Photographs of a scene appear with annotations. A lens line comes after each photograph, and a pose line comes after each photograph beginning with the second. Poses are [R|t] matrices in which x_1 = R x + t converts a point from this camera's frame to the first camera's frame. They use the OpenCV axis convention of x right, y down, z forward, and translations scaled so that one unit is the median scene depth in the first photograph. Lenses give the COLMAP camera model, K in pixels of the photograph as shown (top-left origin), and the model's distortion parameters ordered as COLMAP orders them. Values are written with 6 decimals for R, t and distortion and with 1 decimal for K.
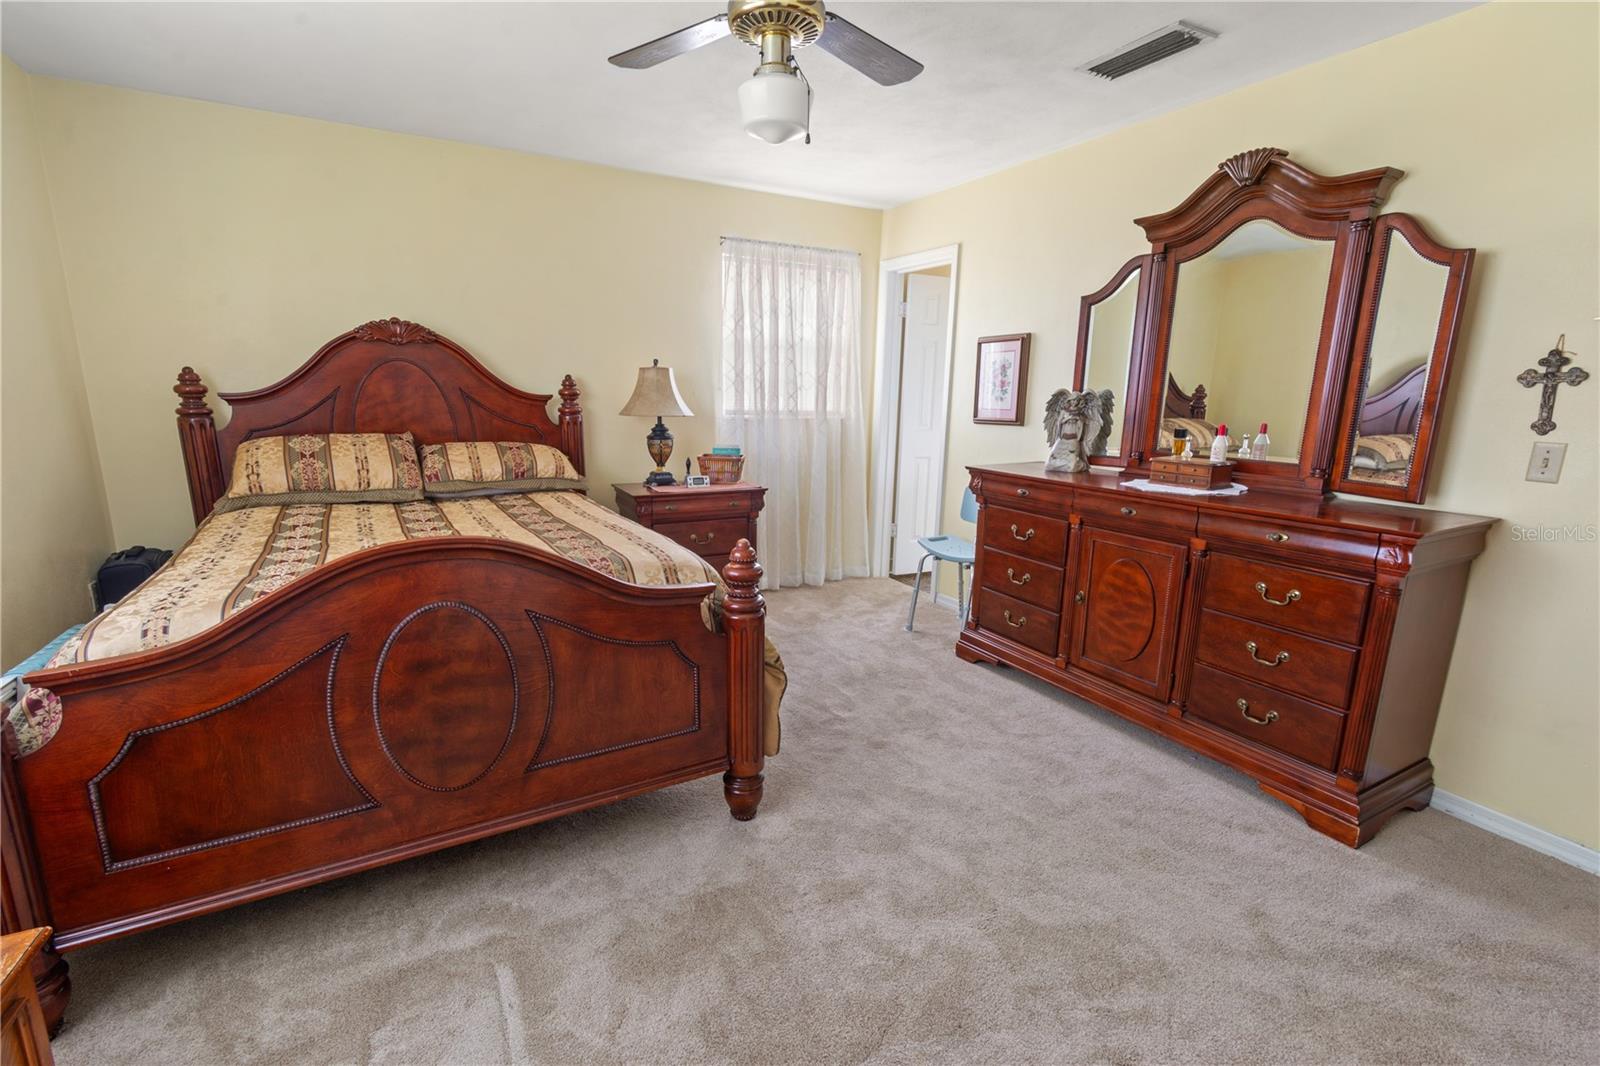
lens RADIAL K [[700.2, 0, 792.5], [0, 700.2, 538.0], [0, 0, 1]] dist [0.002851, 0.000963]
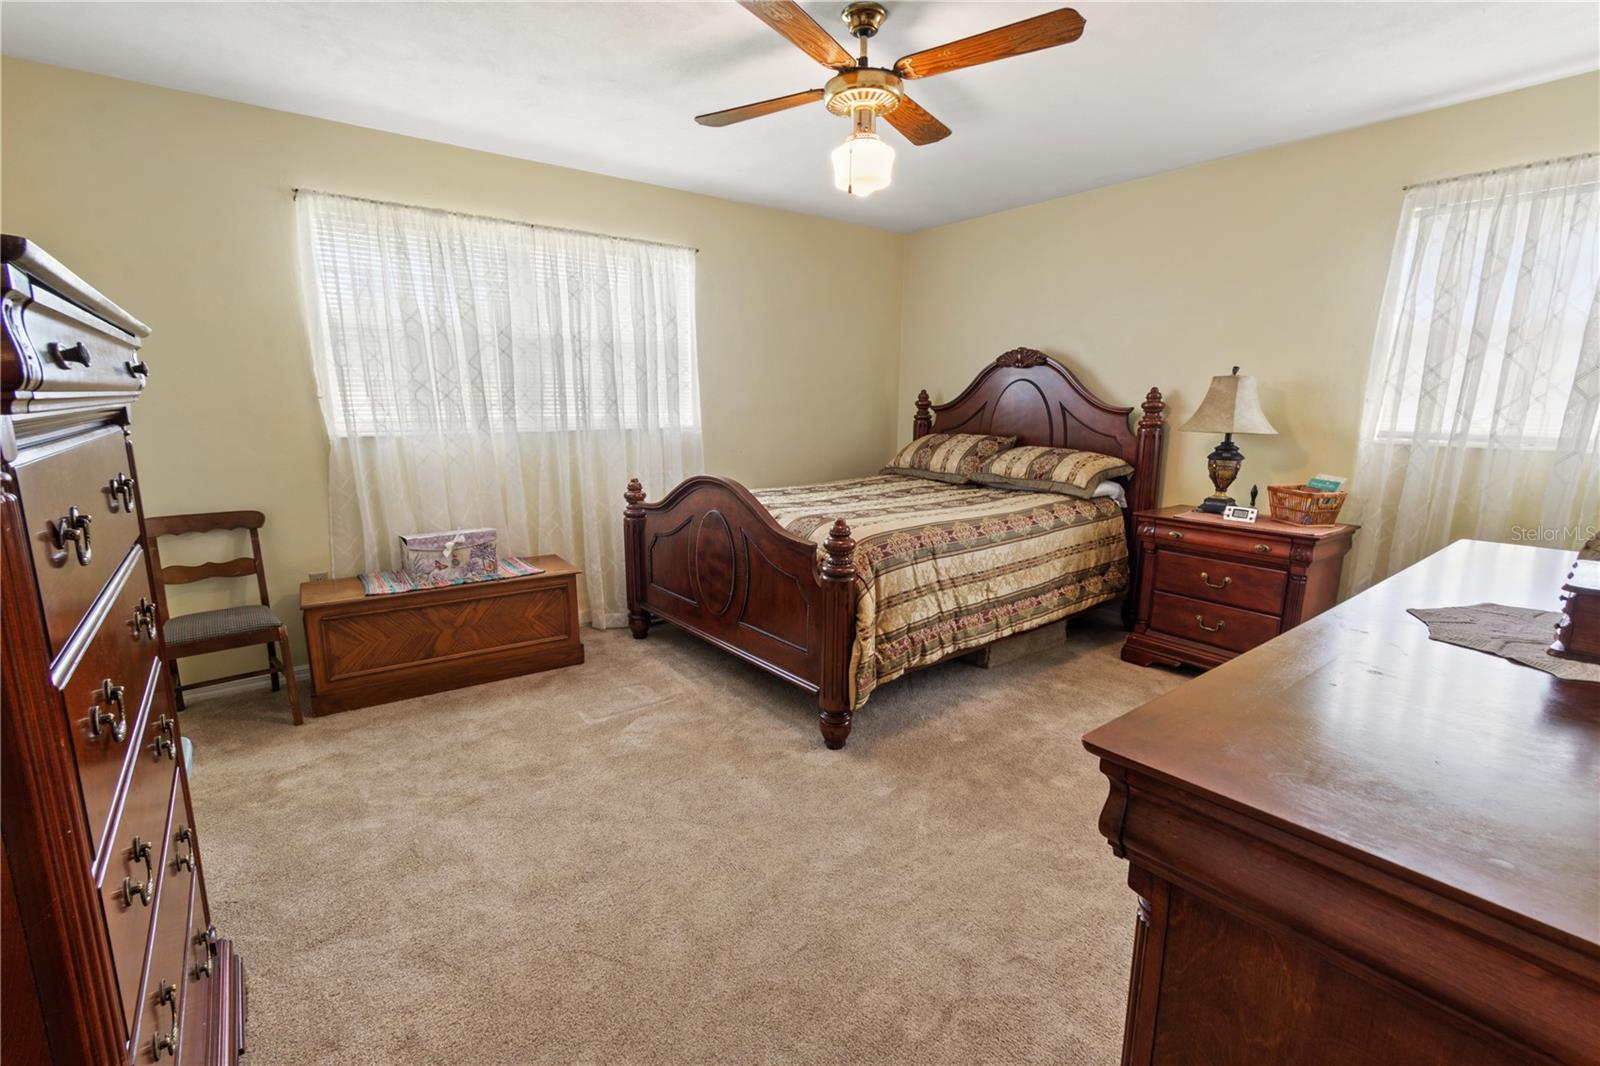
lens RADIAL K [[700.2, 0, 793.2], [0, 700.2, 532.4], [0, 0, 1]] dist [0.002851, 0.000963]
pose [[0.171533, 0.172279, -0.969998, 0.664108], [-0.211282, 0.968115, 0.134582, -0.070215], [0.962256, 0.181858, 0.202464, 0.399768]]
